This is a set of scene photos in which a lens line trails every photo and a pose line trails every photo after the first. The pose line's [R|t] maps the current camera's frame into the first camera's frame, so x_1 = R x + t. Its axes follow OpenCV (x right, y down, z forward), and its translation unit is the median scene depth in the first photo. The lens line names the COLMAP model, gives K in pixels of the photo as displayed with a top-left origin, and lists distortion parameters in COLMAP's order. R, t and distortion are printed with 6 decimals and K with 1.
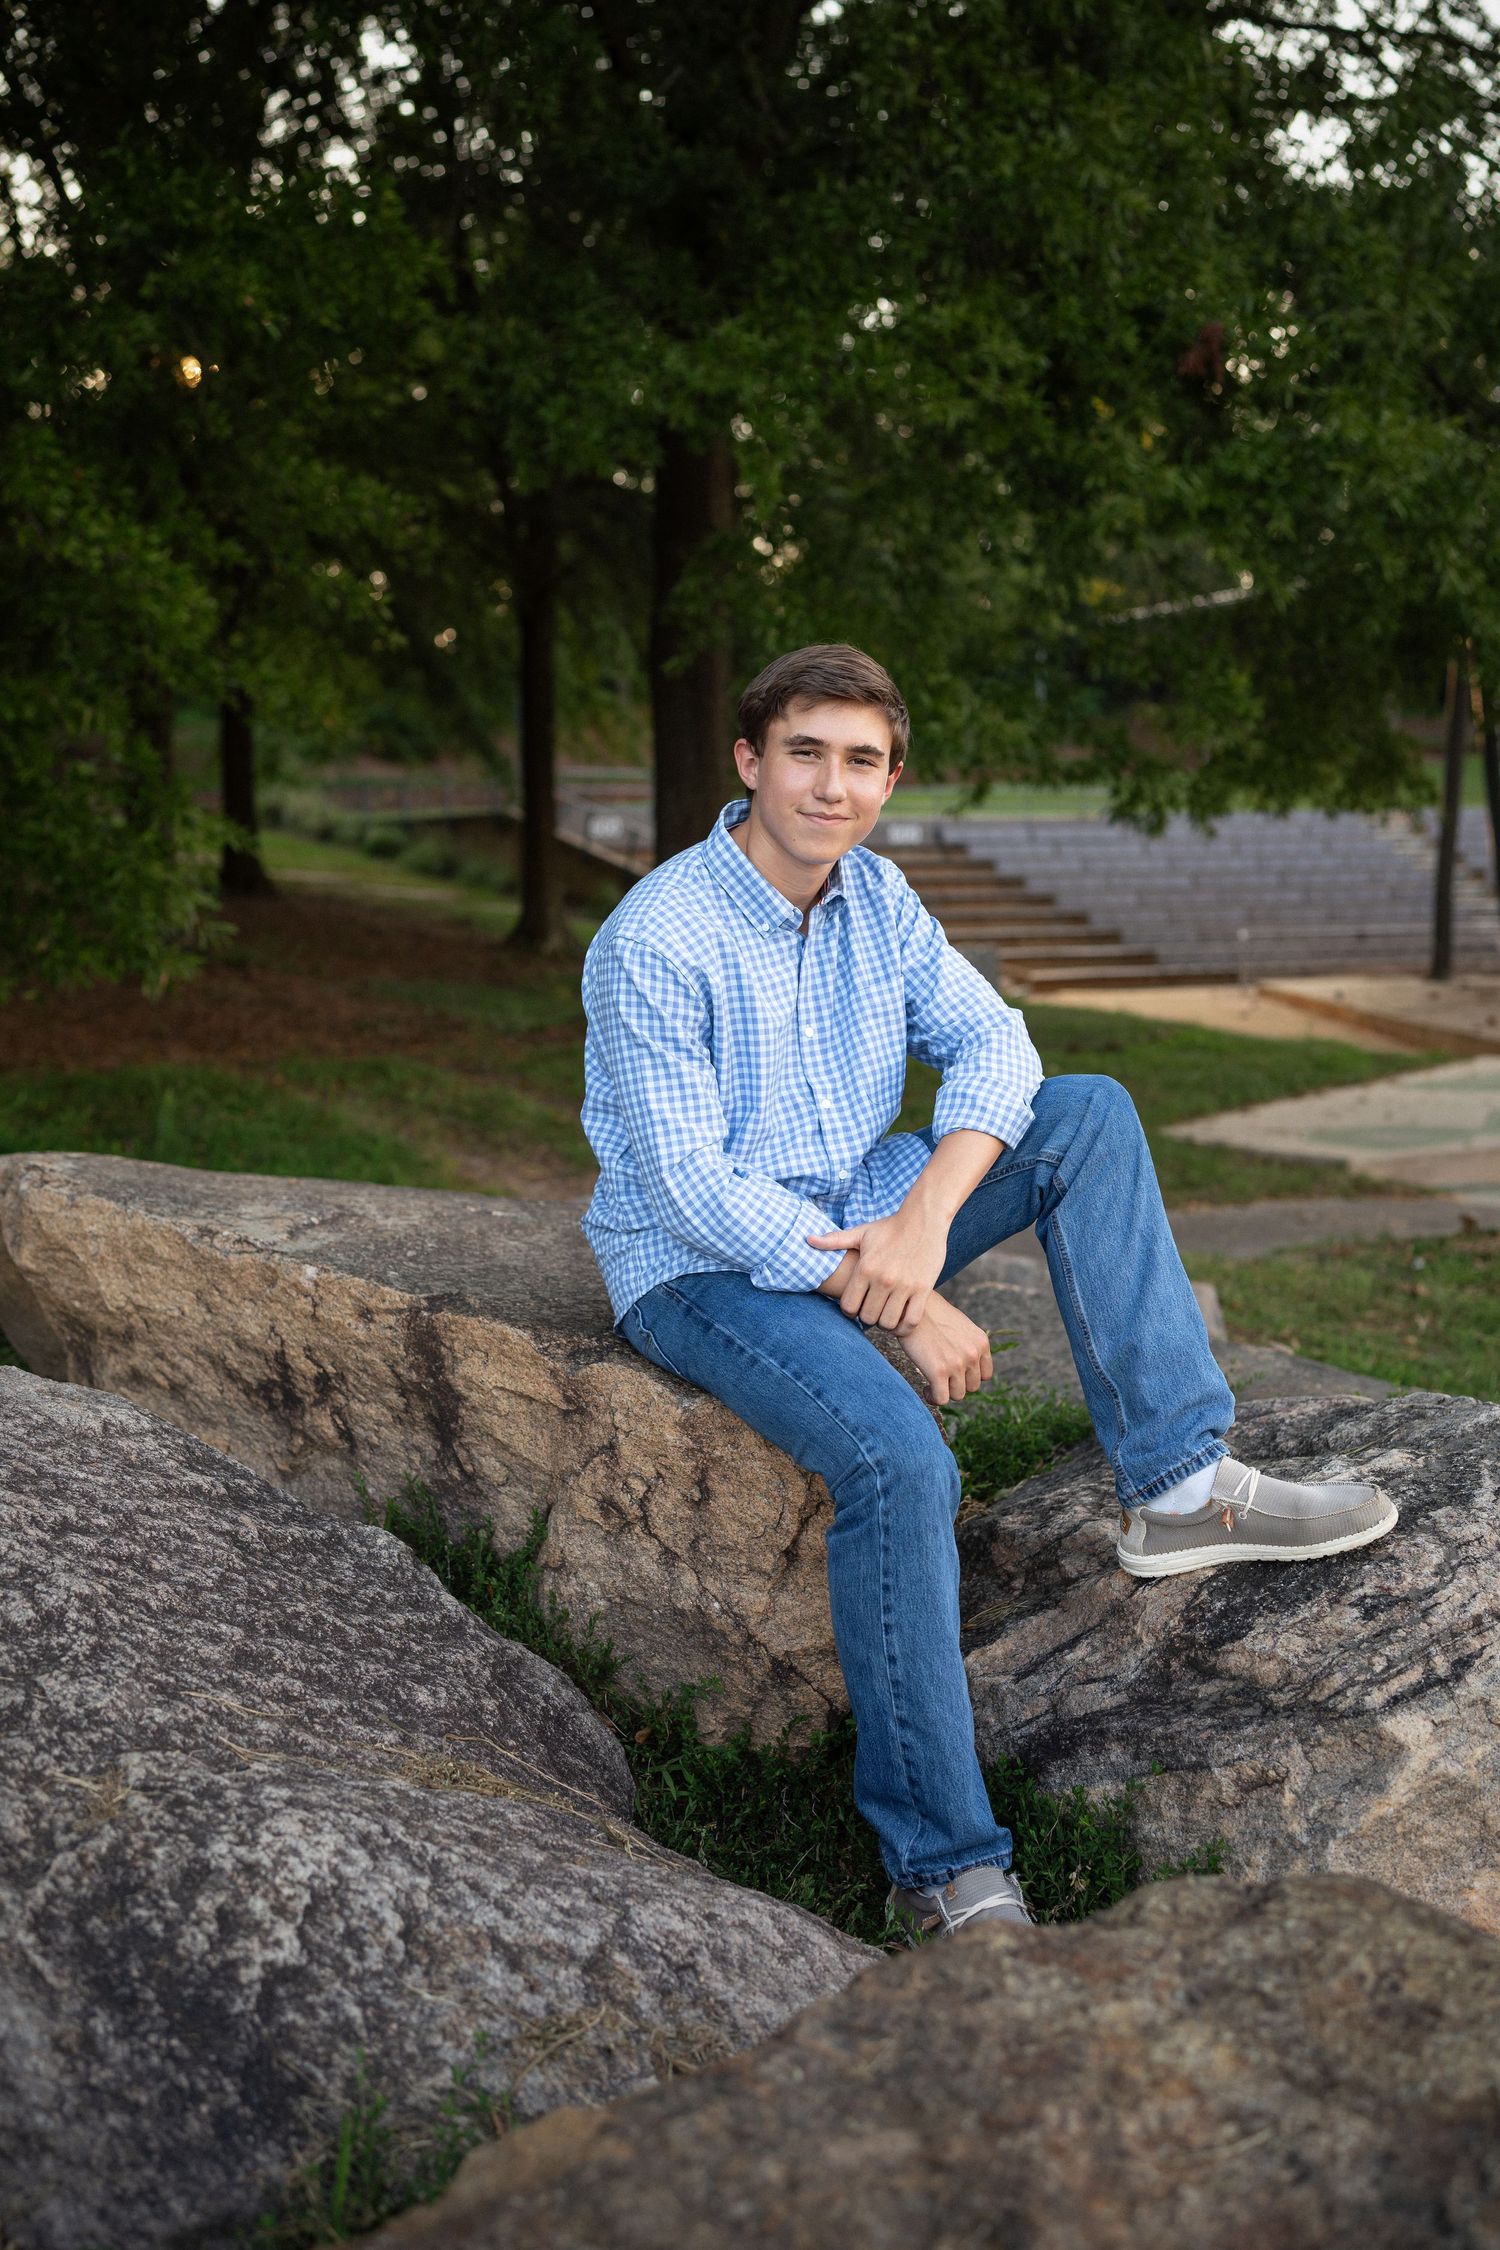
lens RADIAL K [[2220.3, 0, 753.3], [0, 2220.3, 1094.0], [0, 0, 1]] dist [0.003312, -0.002645]
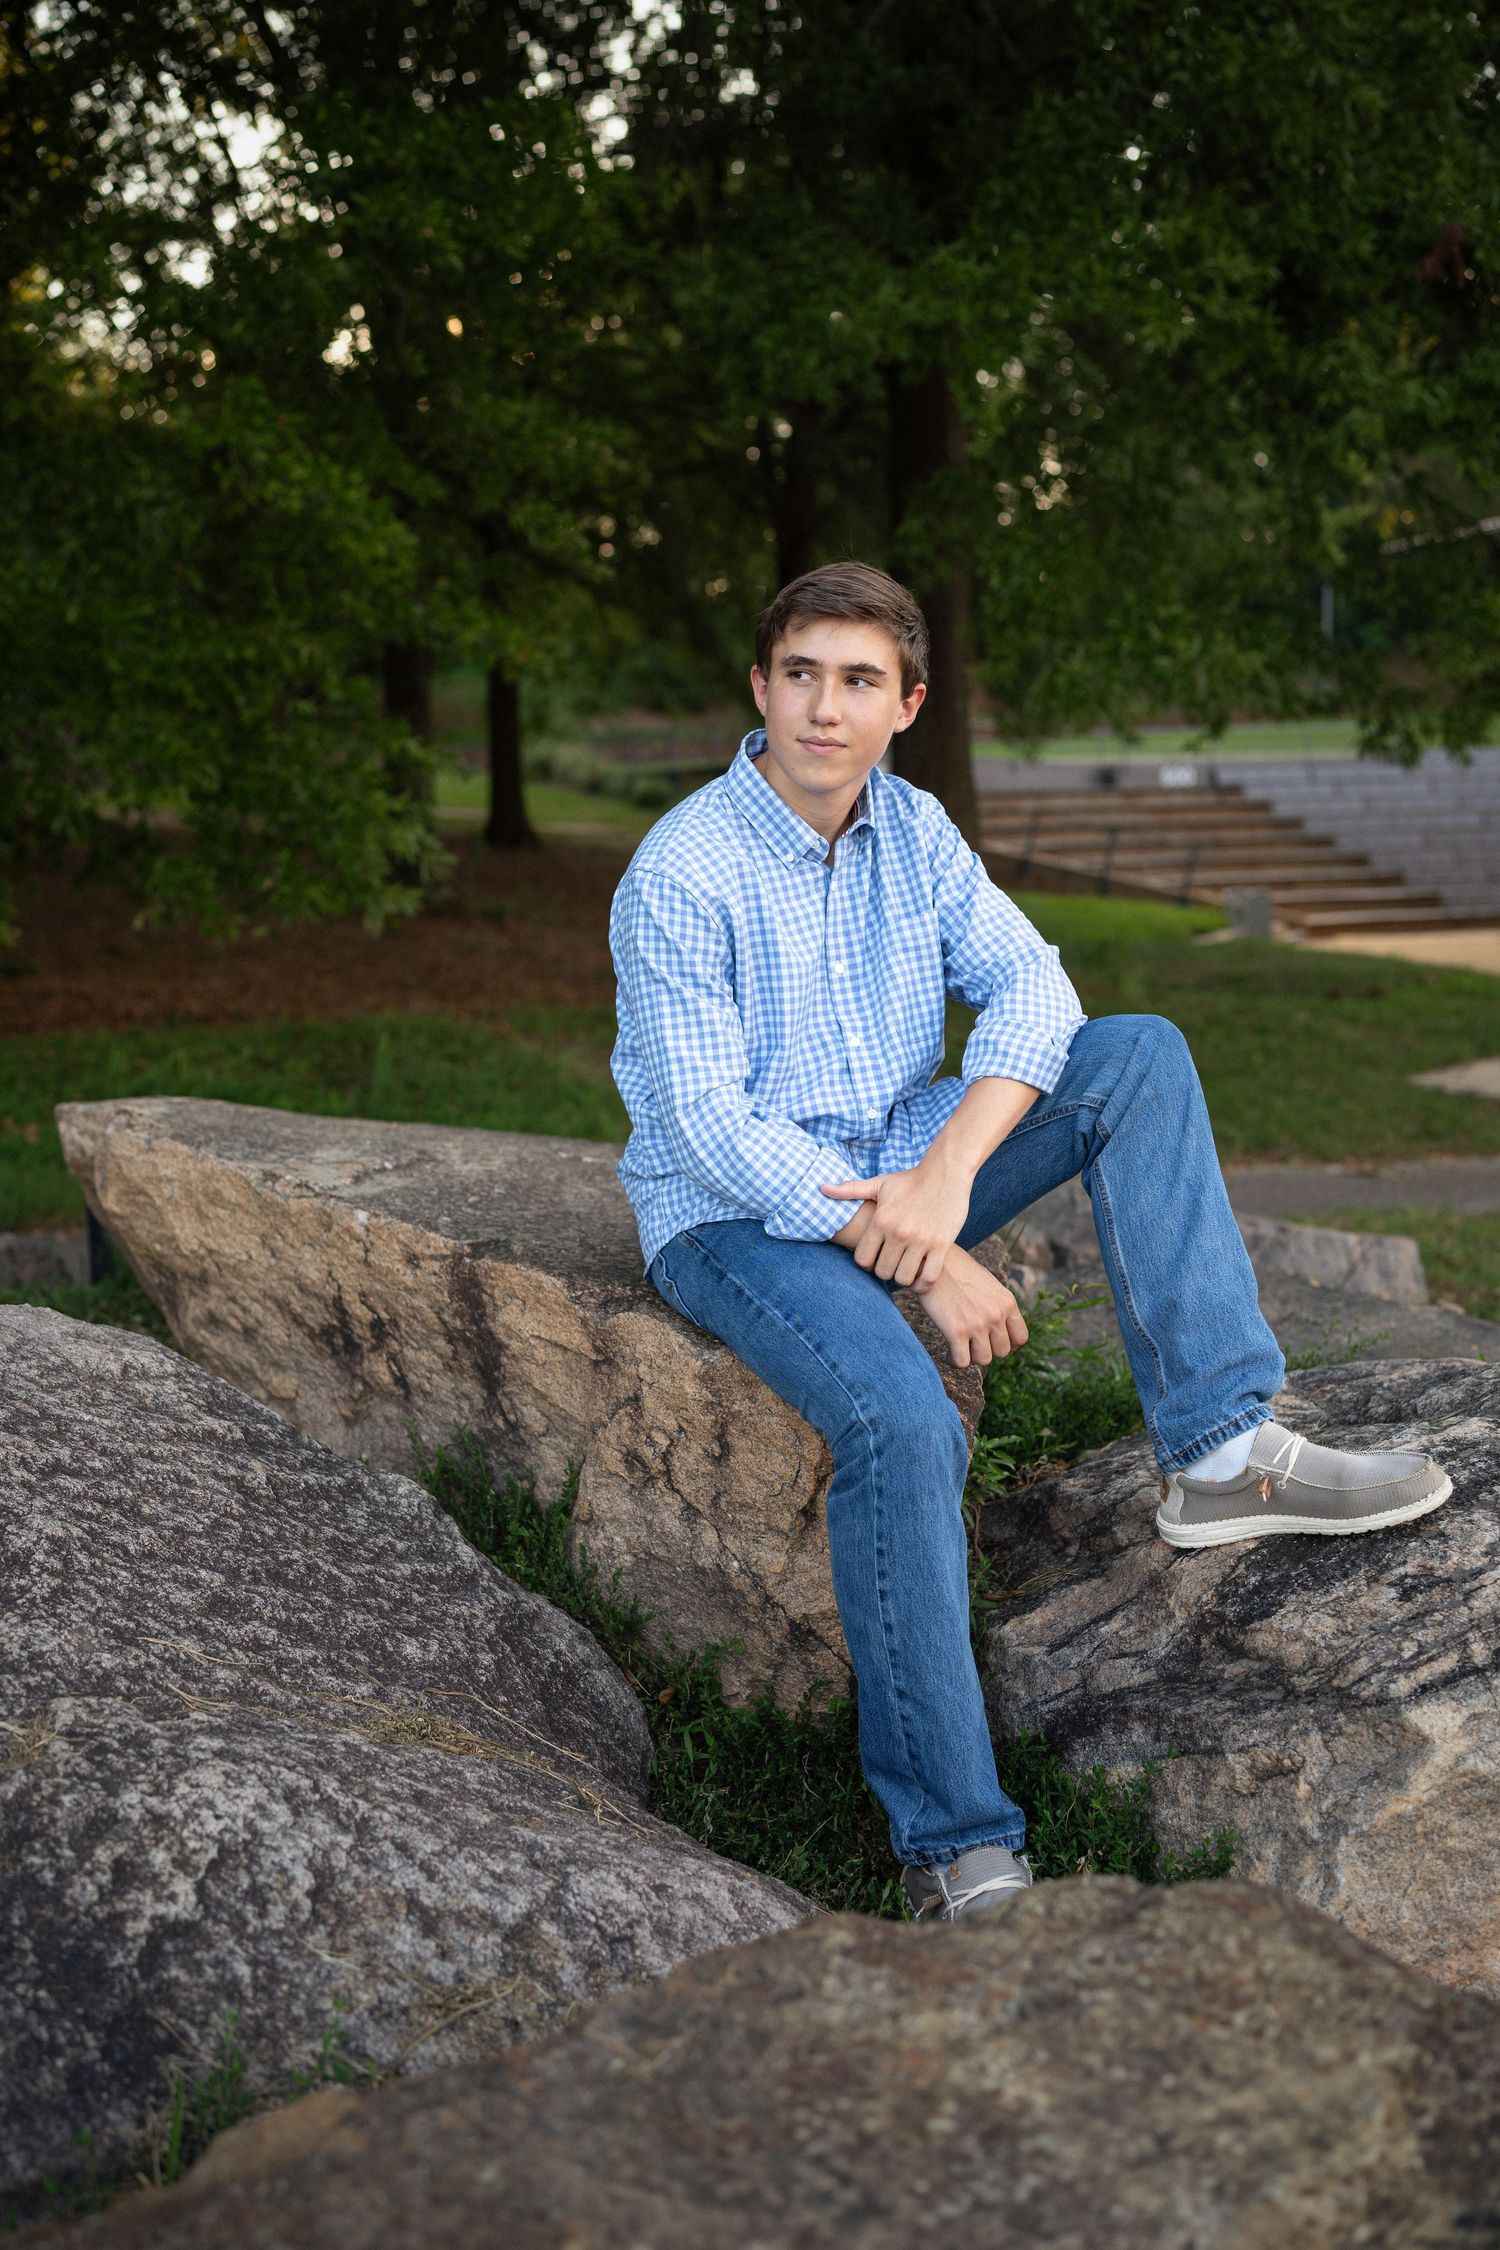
lens RADIAL K [[2221.2, 0, 750.0], [0, 2221.2, 1125.0], [0, 0, 1]] dist [0.004706, -0.000953]
pose [[0.990940, 0.002012, -0.134294, 0.125923], [0.002796, 0.999362, 0.035608, 0.005596], [0.134280, -0.035661, 0.990302, 0.055633]]
